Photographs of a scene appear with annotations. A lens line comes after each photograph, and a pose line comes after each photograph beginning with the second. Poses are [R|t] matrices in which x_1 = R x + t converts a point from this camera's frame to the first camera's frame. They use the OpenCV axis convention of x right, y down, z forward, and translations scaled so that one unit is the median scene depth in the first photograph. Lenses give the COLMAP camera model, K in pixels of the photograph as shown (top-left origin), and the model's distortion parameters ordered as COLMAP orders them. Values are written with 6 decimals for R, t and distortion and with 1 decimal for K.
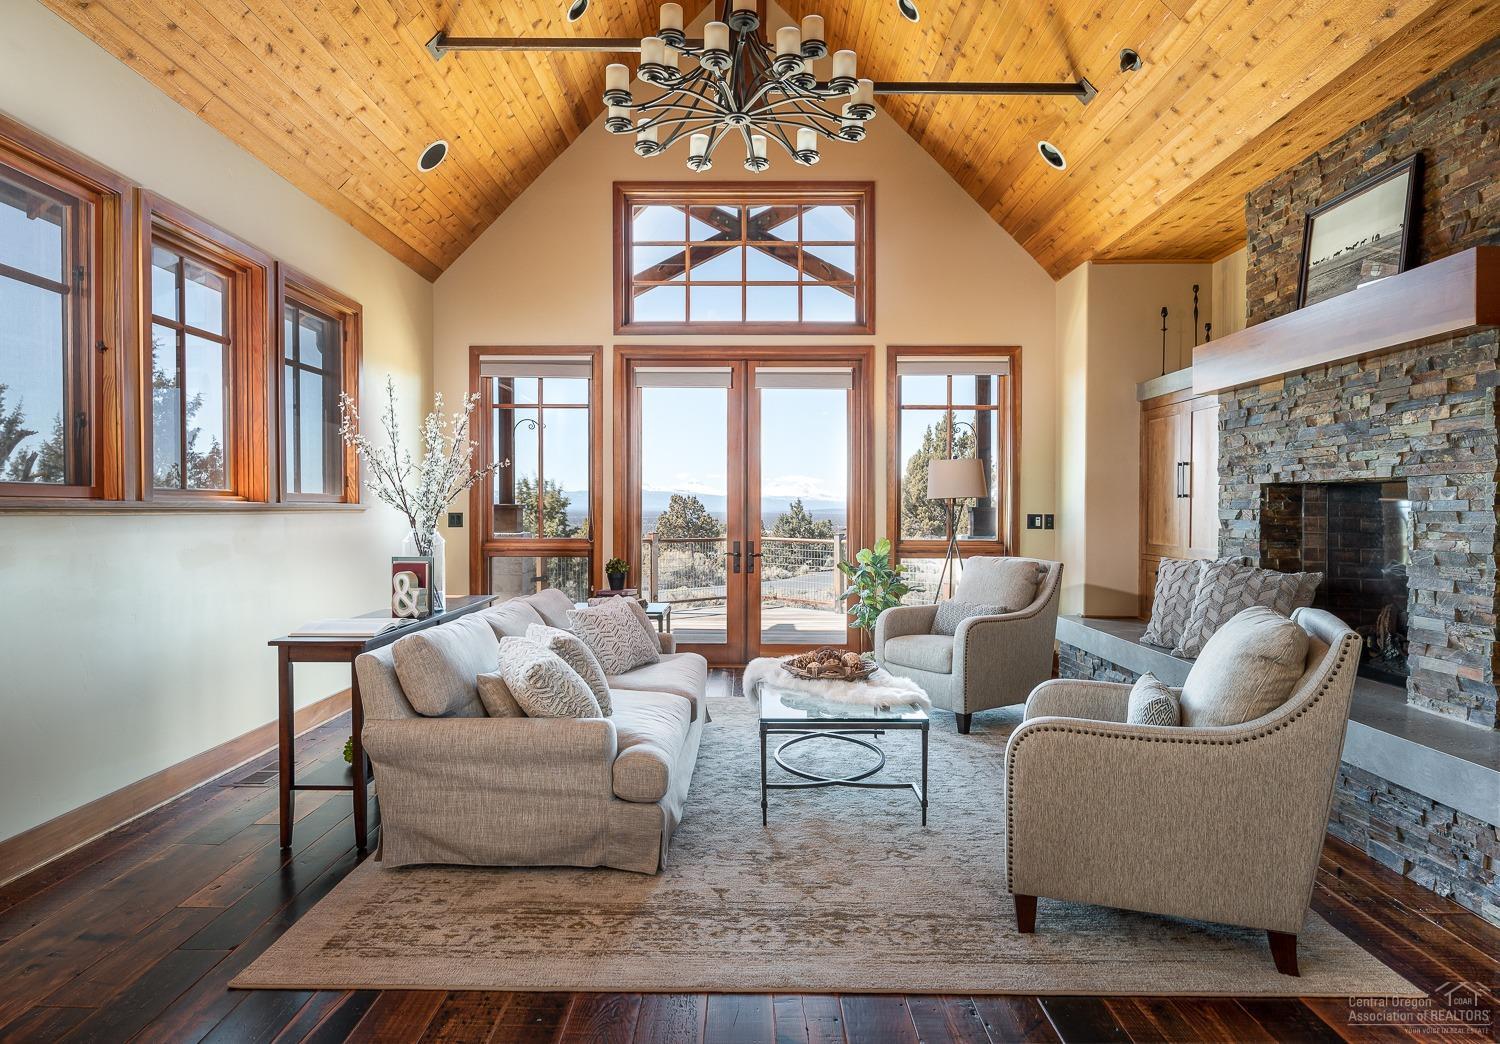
lens RADIAL K [[921.8, 0, 747.6], [0, 921.8, 518.7], [0, 0, 1]] dist [-0.022664, 0.003414]
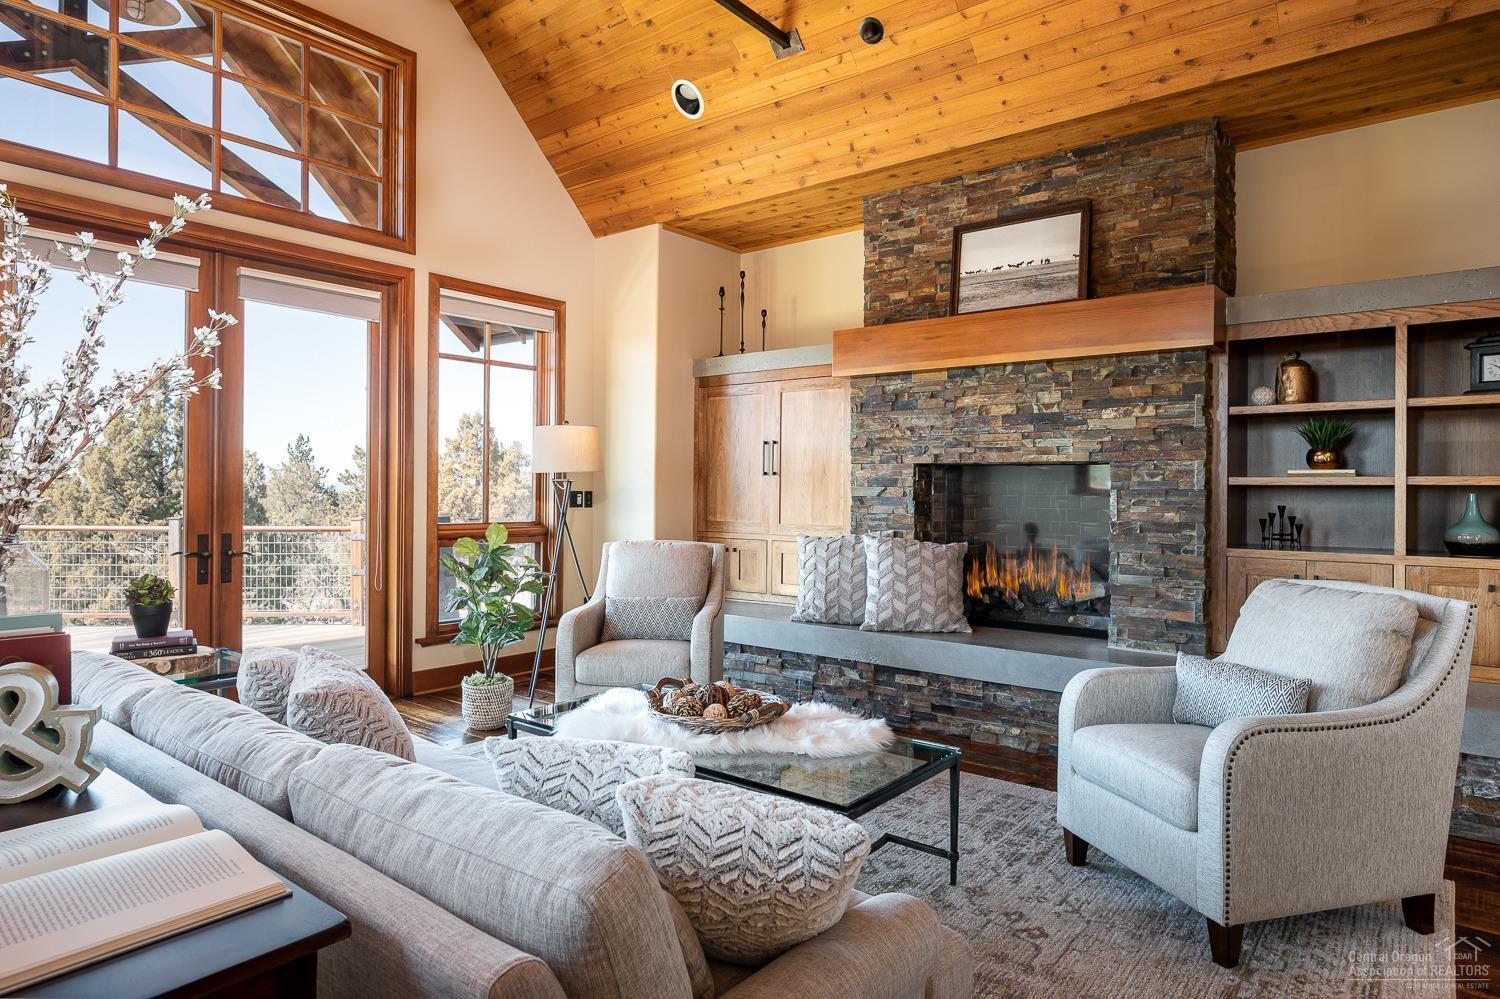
lens RADIAL K [[879.8, 0, 749.3], [0, 879.8, 486.5], [0, 0, 1]] dist [-0.007358, -0.001398]
pose [[0.614487, 0.003582, 0.788918, -0.411699], [0.003274, 0.999970, -0.007091, -0.004482], [-0.788920, 0.006940, 0.614457, 0.532611]]
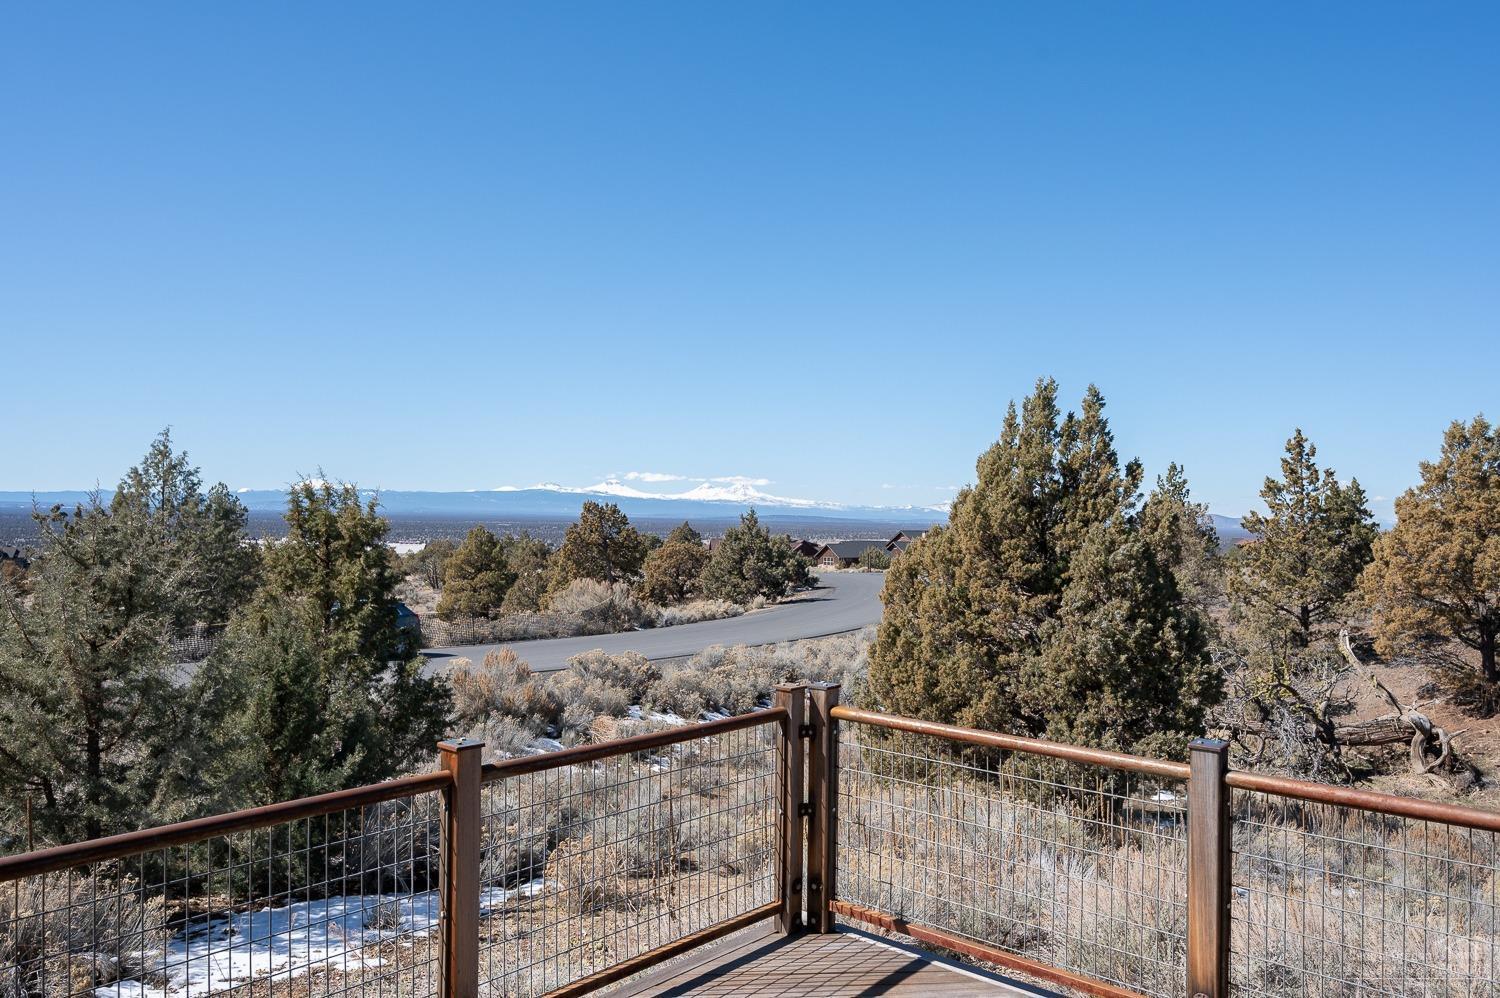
lens RADIAL K [[1047.5, 0, 752.7], [0, 1047.5, 498.4], [0, 0, 1]] dist [0.001082, 0.000617]
pose [[0.997175, 0.011407, 0.074242, -0.112737], [-0.009538, 0.999630, -0.025487, -0.104028], [-0.074505, 0.024707, 0.996915, 1.769870]]
